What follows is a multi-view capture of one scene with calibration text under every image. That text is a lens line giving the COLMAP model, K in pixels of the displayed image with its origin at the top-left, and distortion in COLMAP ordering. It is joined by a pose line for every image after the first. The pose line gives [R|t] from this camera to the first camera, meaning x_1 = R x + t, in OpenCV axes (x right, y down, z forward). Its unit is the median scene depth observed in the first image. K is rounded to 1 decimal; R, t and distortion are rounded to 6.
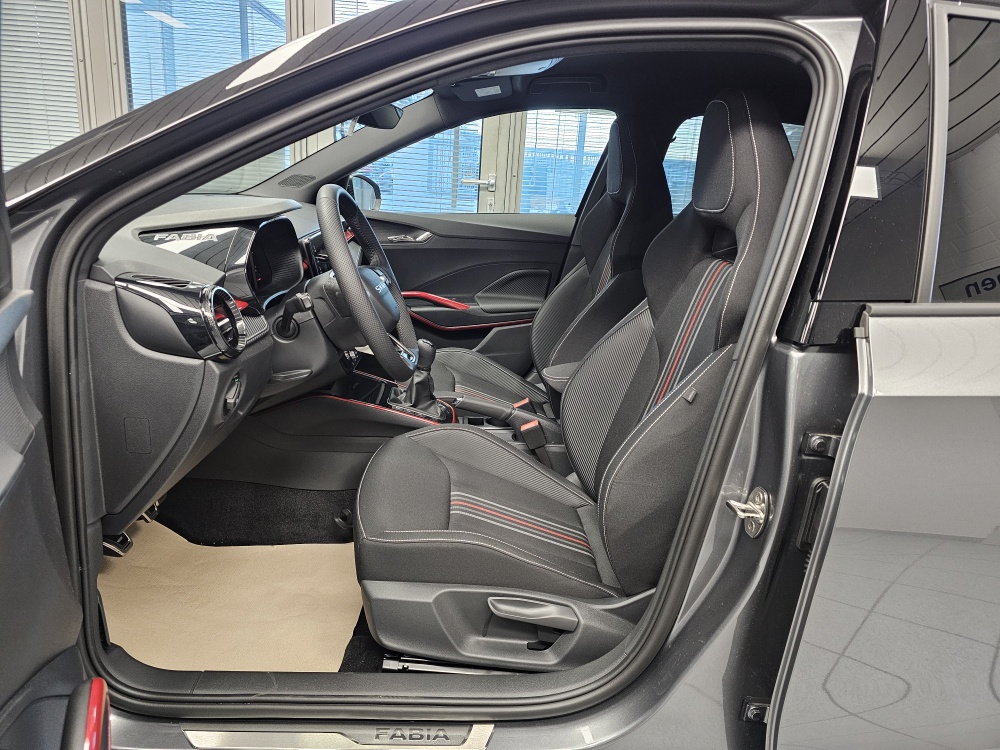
lens RADIAL K [[671.1, 0, 499.2], [0, 671.1, 356.5], [0, 0, 1]] dist [0.028175, -0.001512]
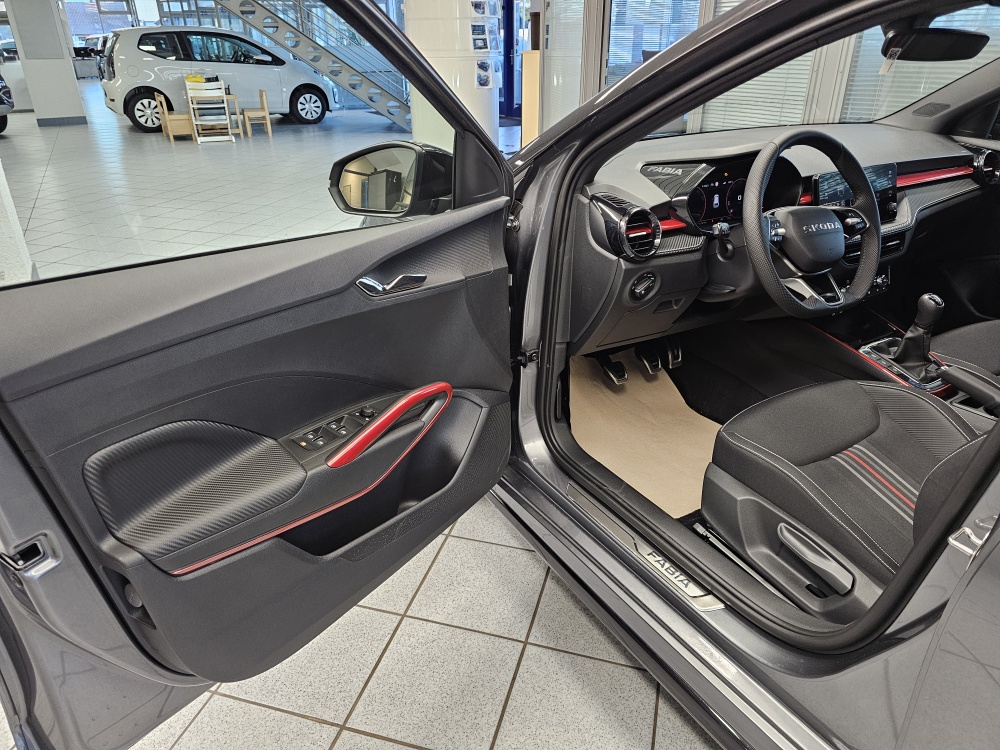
lens RADIAL K [[658.8, 0, 500.0], [0, 658.8, 375.0], [0, 0, 1]] dist [0.030623, -0.028921]
pose [[0.473238, 0.327754, -0.817694, 0.581224], [-0.198445, 0.944016, 0.263539, -0.066885], [0.858292, 0.037550, 0.511785, 0.036193]]
